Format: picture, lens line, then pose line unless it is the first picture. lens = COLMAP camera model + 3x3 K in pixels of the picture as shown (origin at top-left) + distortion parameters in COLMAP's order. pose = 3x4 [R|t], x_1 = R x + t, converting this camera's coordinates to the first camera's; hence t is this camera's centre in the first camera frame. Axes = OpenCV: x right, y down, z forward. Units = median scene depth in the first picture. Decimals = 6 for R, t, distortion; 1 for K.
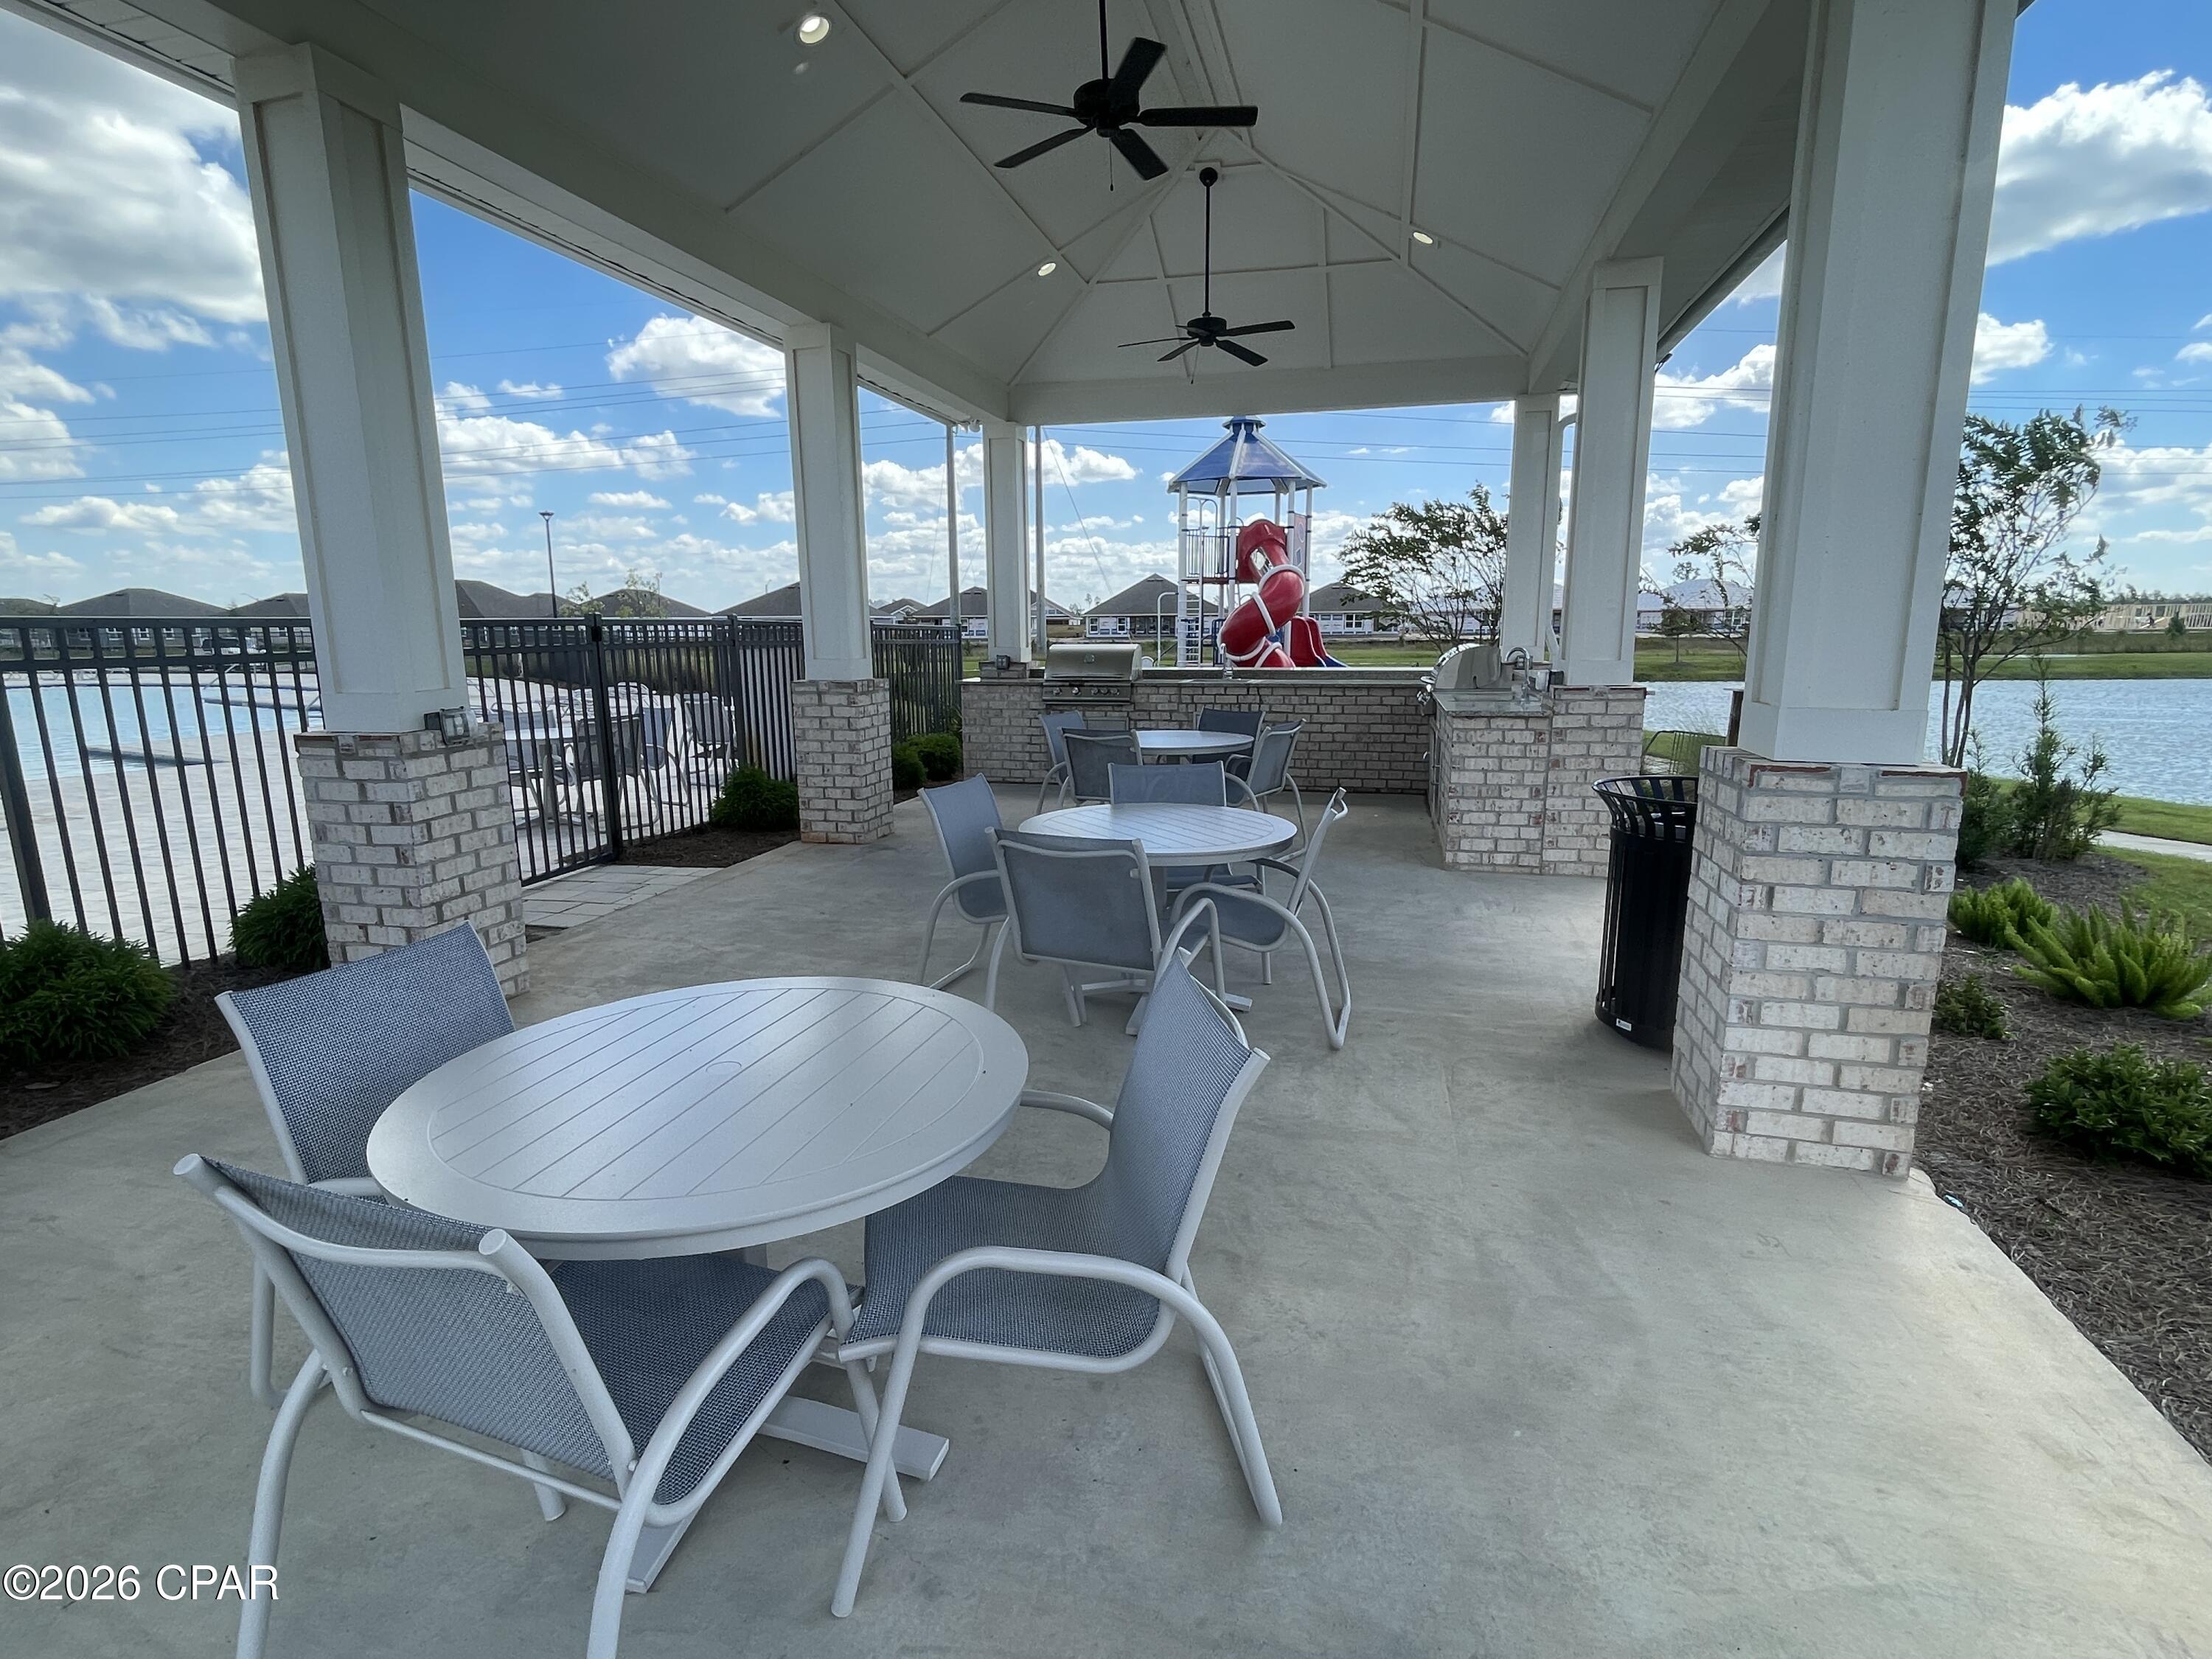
lens RADIAL K [[1105.3, 0, 1089.0], [0, 1105.3, 841.3], [0, 0, 1]] dist [0.018308, -0.020322]
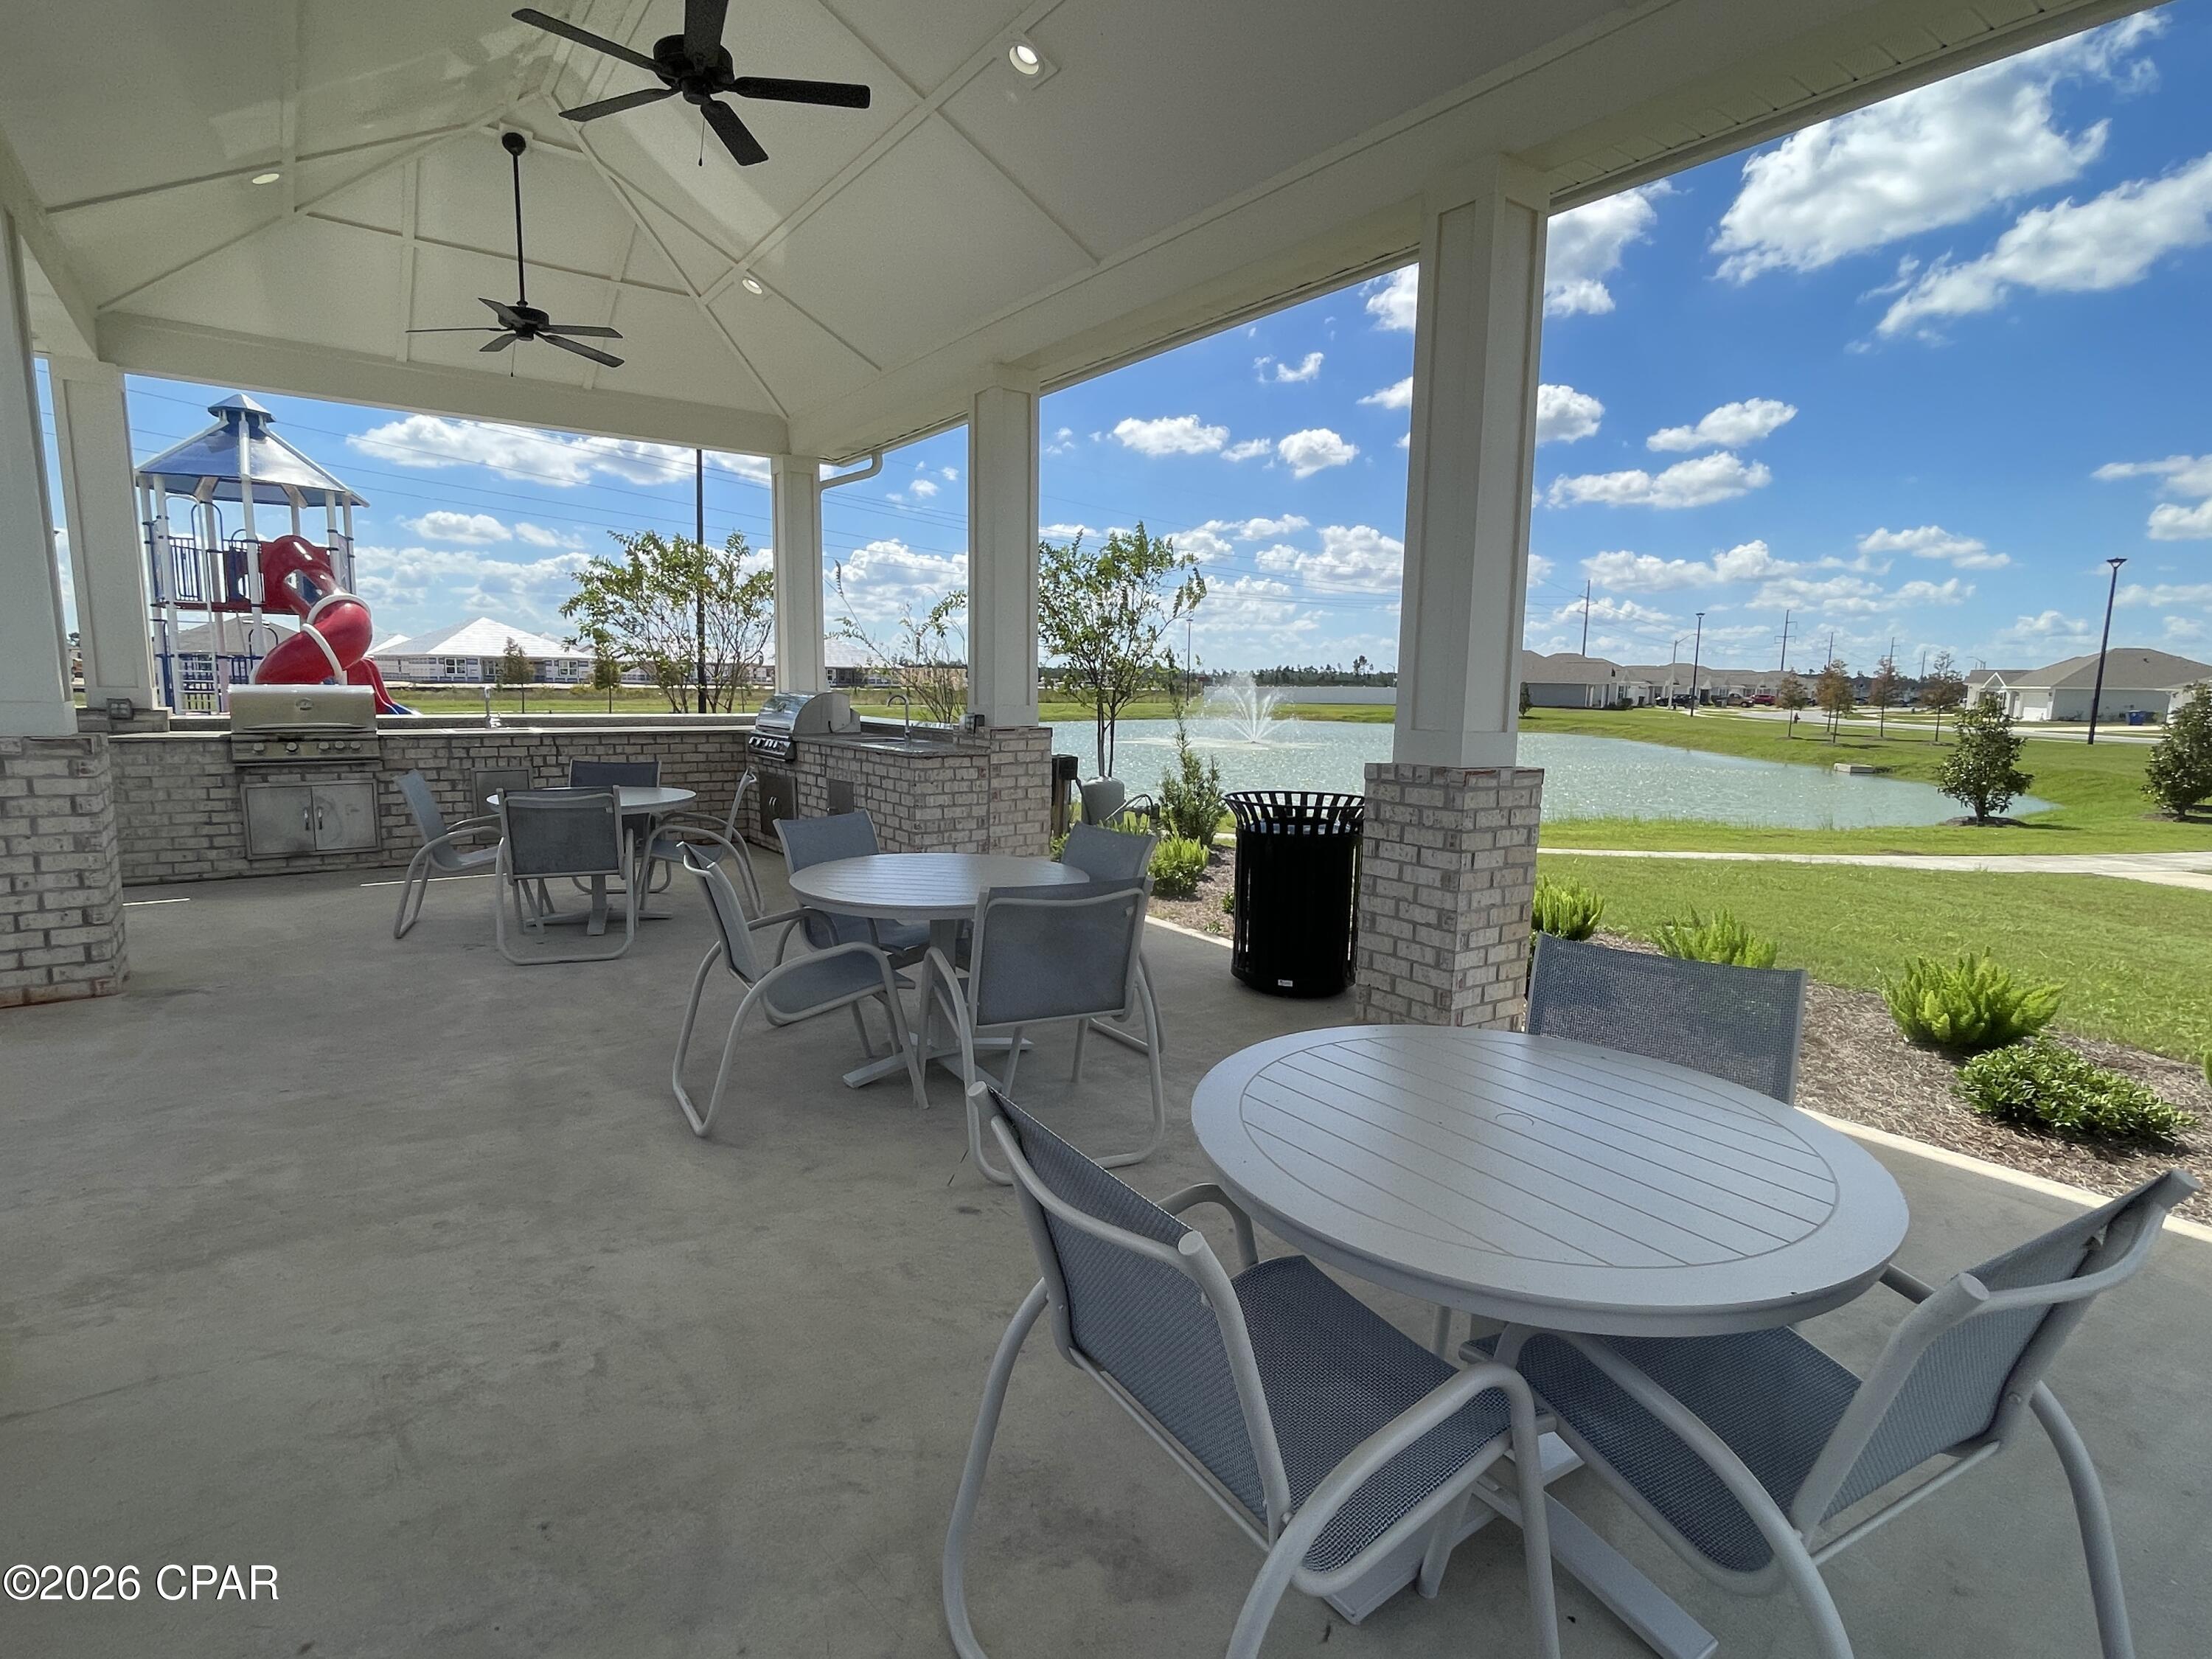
lens RADIAL K [[1105.3, 0, 1089.0], [0, 1105.3, 841.3], [0, 0, 1]] dist [0.018308, -0.020322]
pose [[0.644605, -0.091658, 0.759002, -0.374792], [0.125420, 0.992015, 0.013281, -0.026382], [-0.754158, 0.086633, 0.650953, 0.192995]]
